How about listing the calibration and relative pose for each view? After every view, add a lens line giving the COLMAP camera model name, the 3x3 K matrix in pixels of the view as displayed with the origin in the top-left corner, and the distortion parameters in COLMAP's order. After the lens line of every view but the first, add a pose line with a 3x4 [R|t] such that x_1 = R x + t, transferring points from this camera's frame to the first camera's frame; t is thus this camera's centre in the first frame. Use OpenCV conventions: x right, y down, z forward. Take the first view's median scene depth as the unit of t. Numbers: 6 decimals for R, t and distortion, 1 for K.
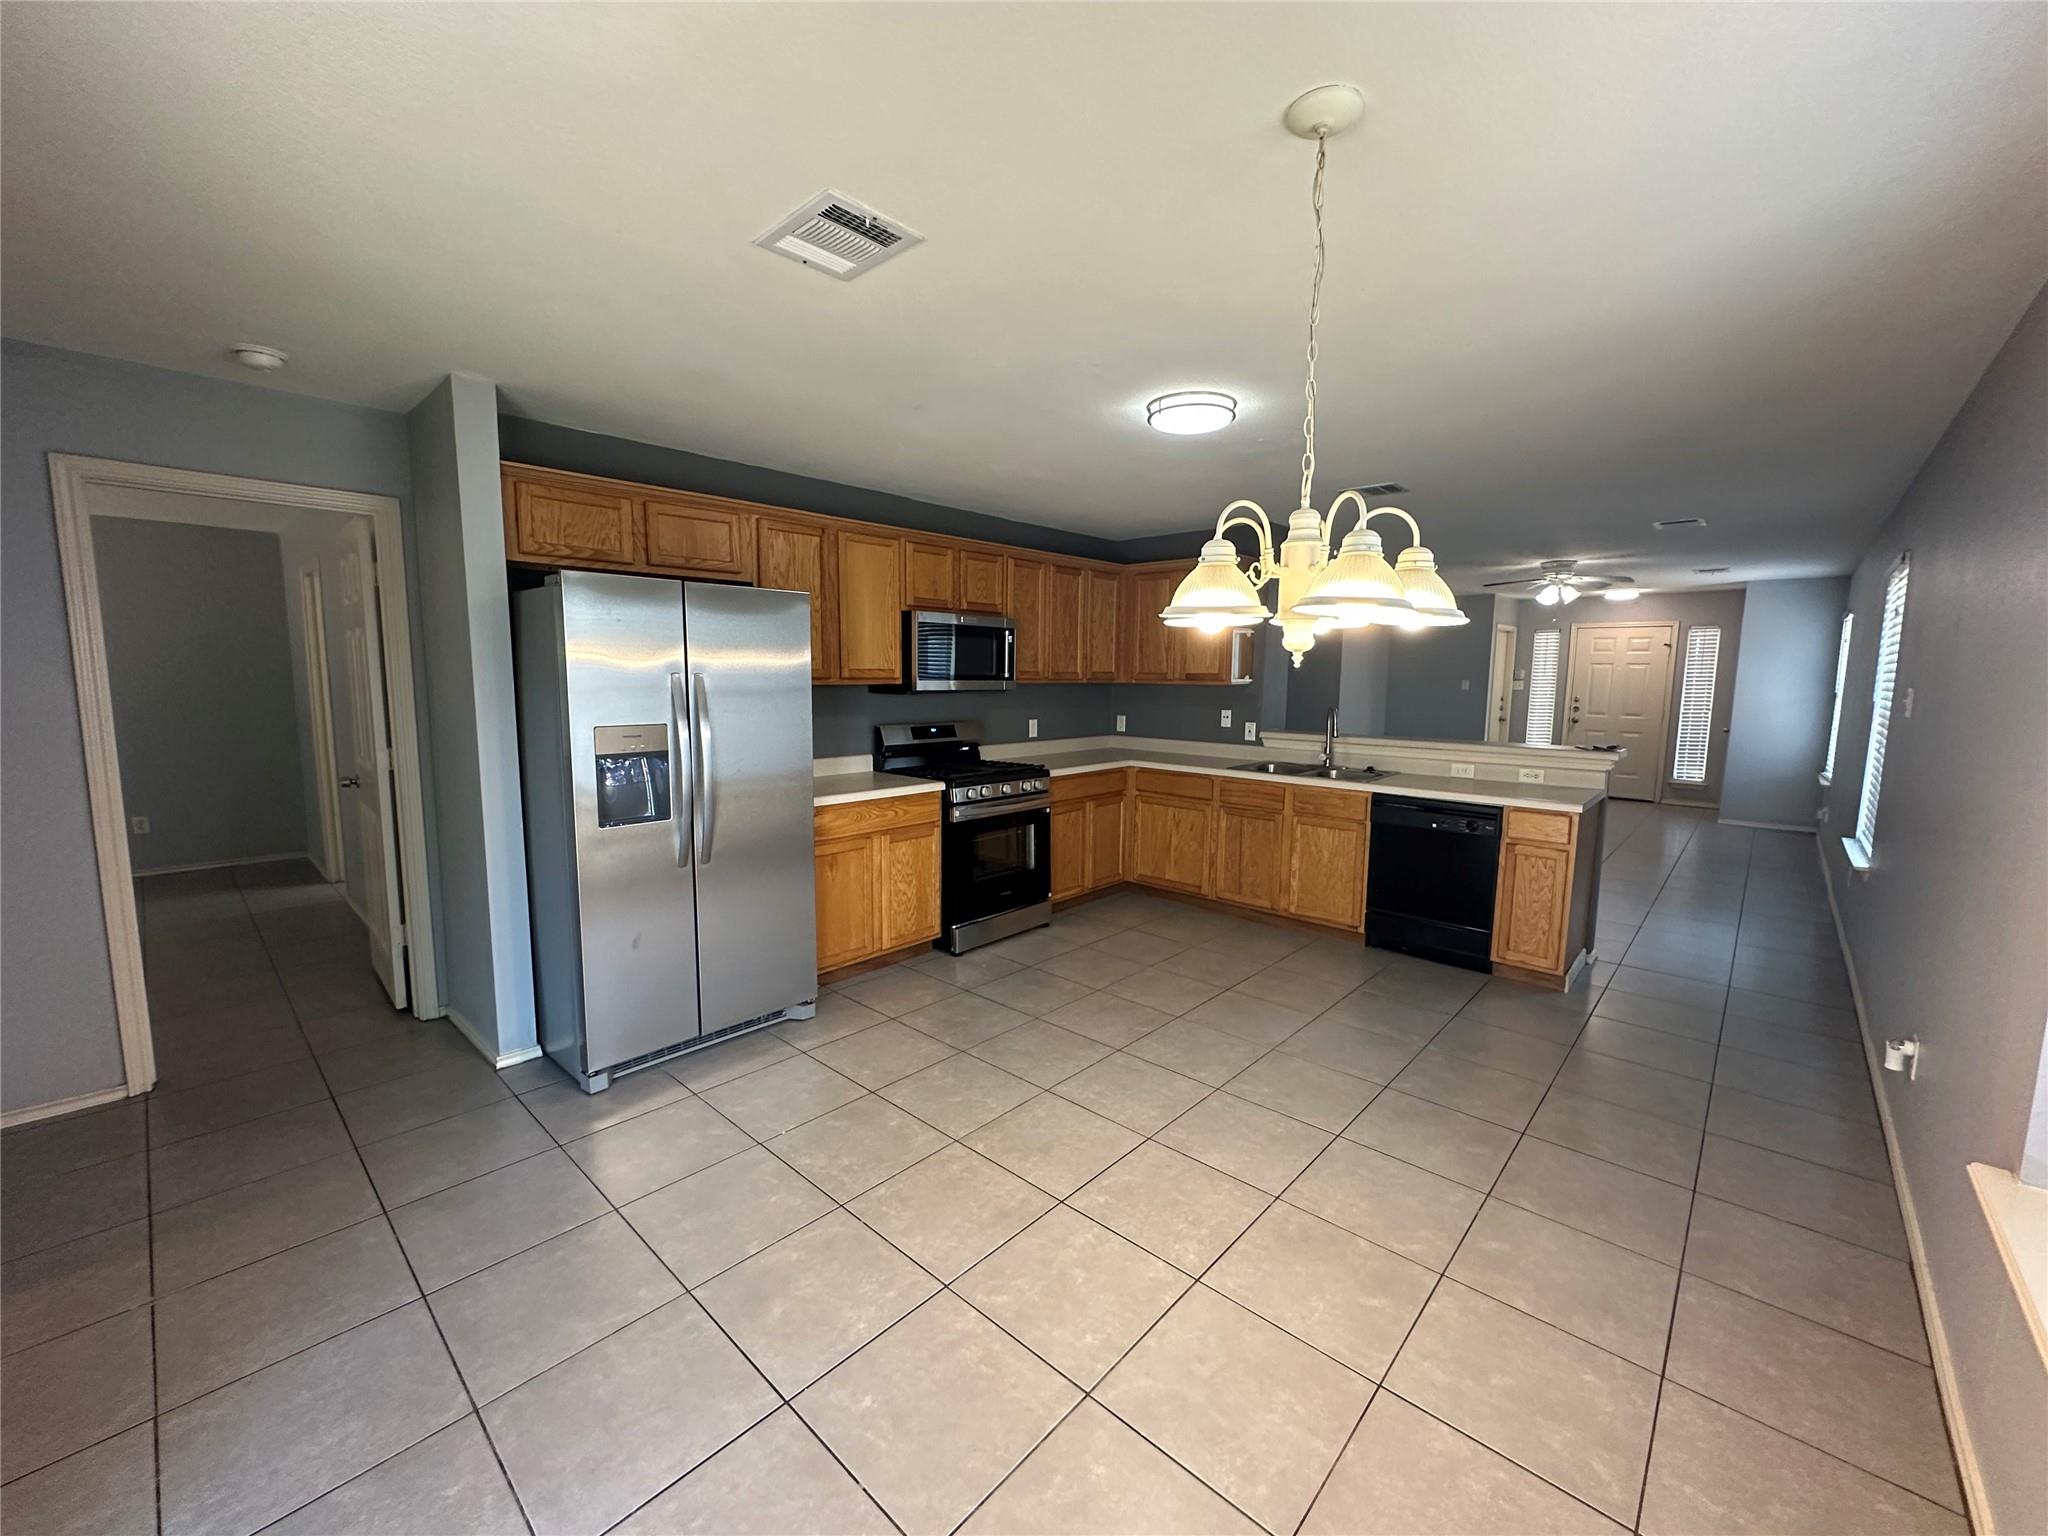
lens RADIAL K [[814.2, 0, 1029.7], [0, 814.2, 769.1], [0, 0, 1]] dist [0.010256, 0.000170]
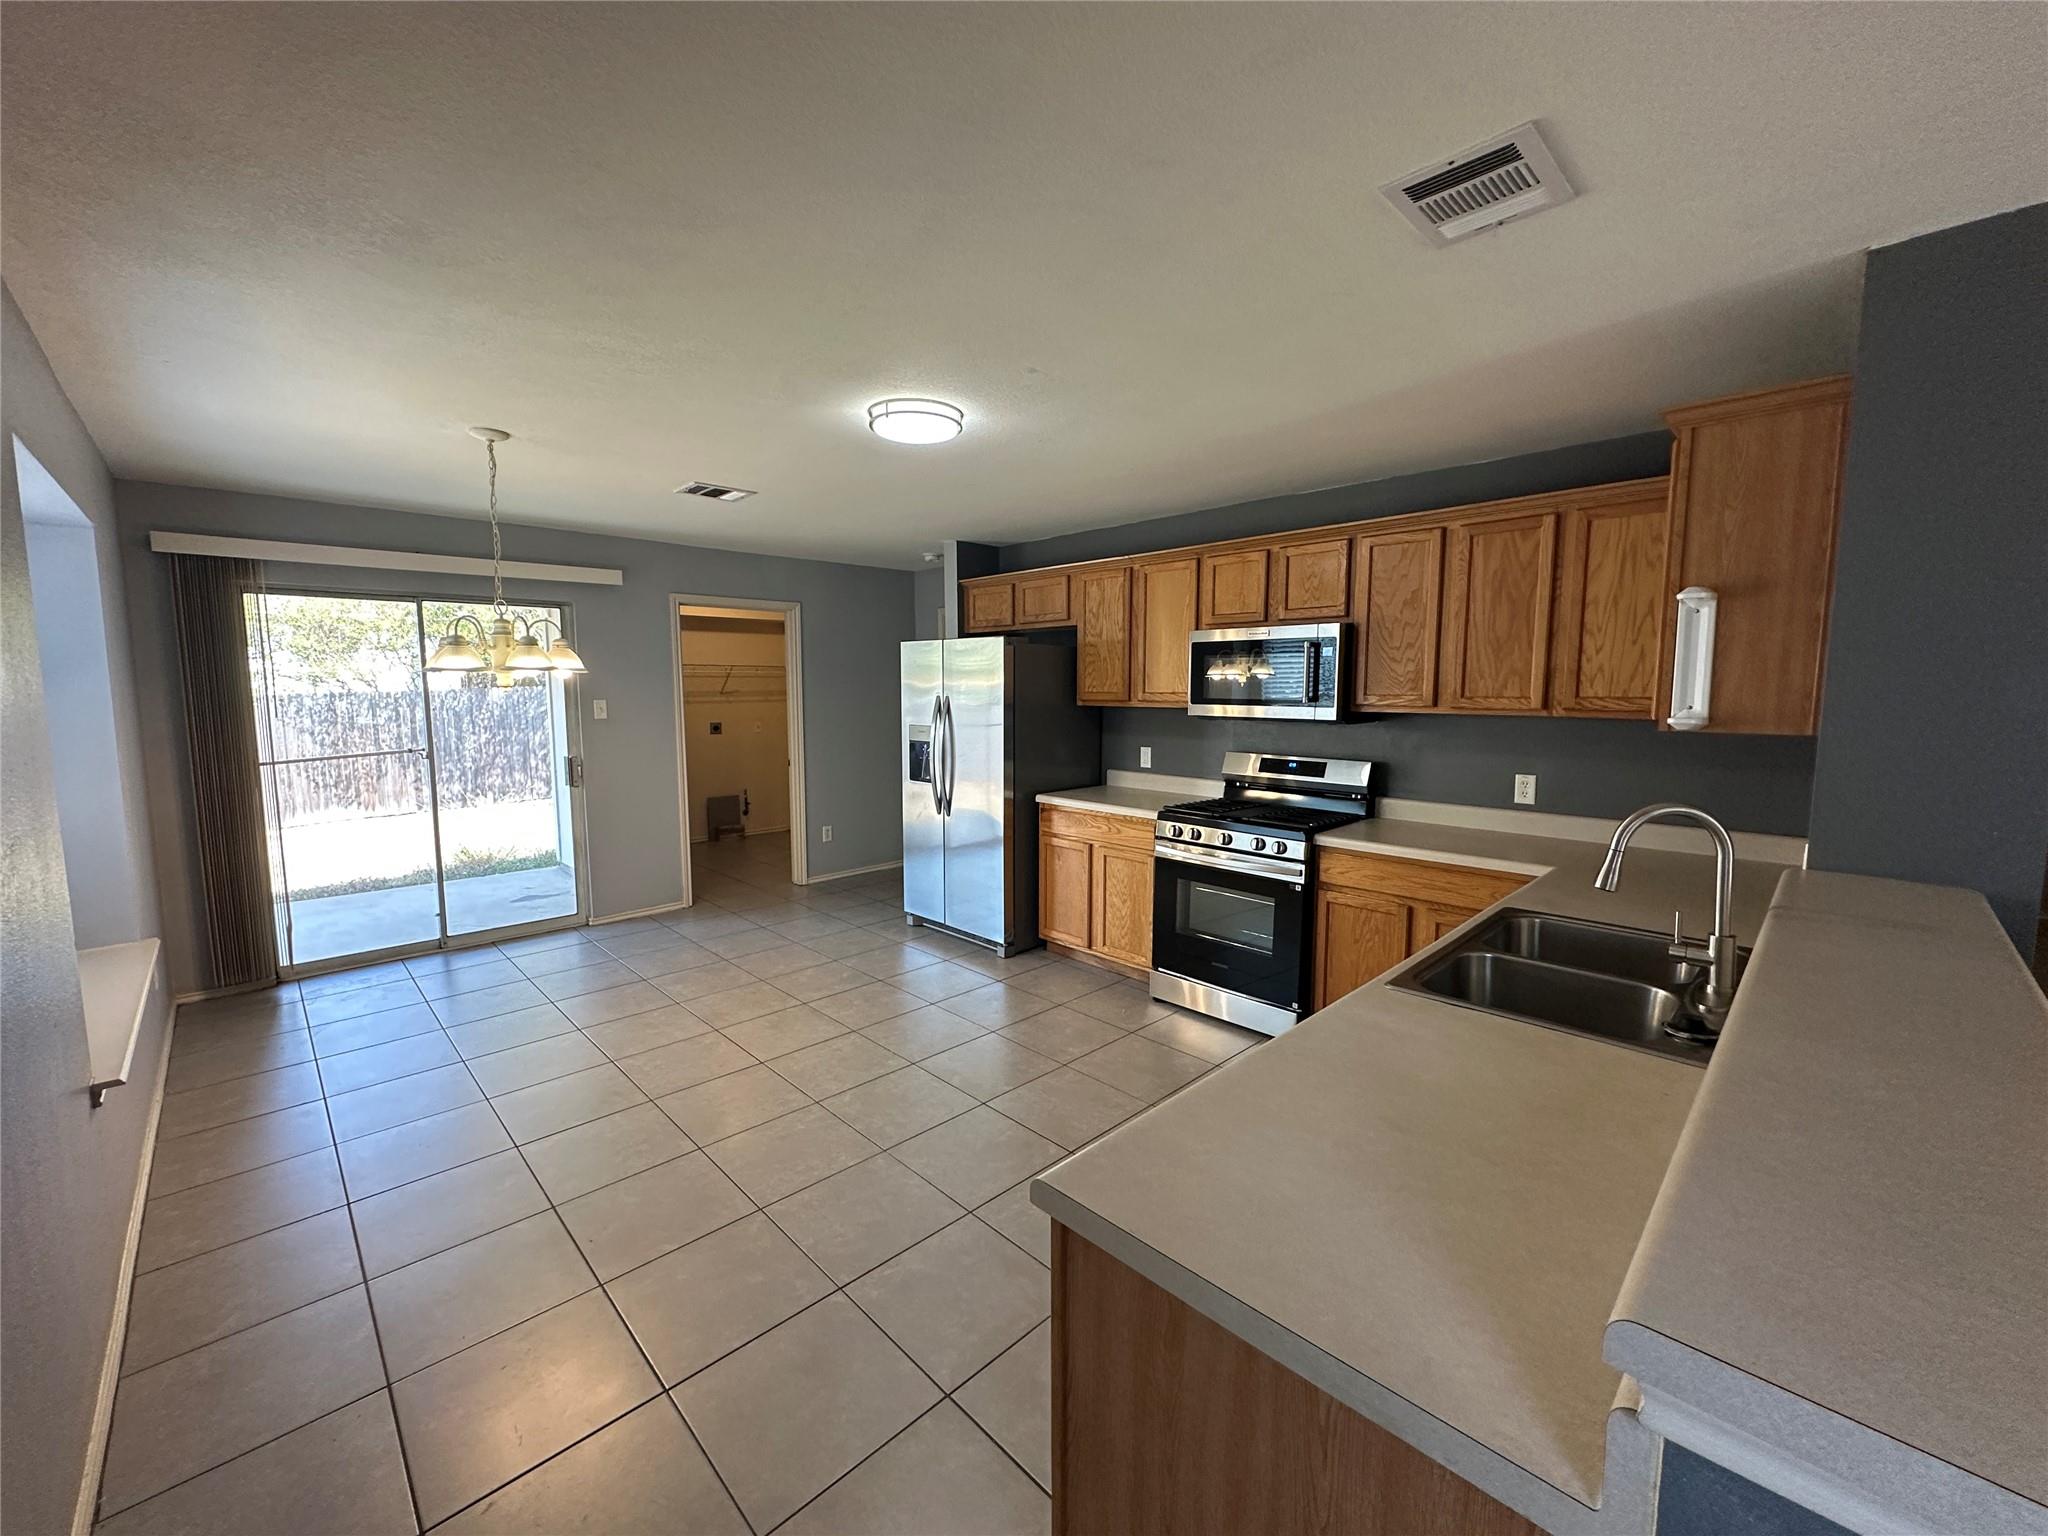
lens RADIAL K [[814.2, 0, 1023.4], [0, 814.2, 766.9], [0, 0, 1]] dist [0.010256, 0.000170]
pose [[-0.066318, 0.074197, -0.995036, 0.873449], [-0.127822, 0.988383, 0.082221, -0.094896], [0.989577, 0.132640, -0.056063, 0.930289]]
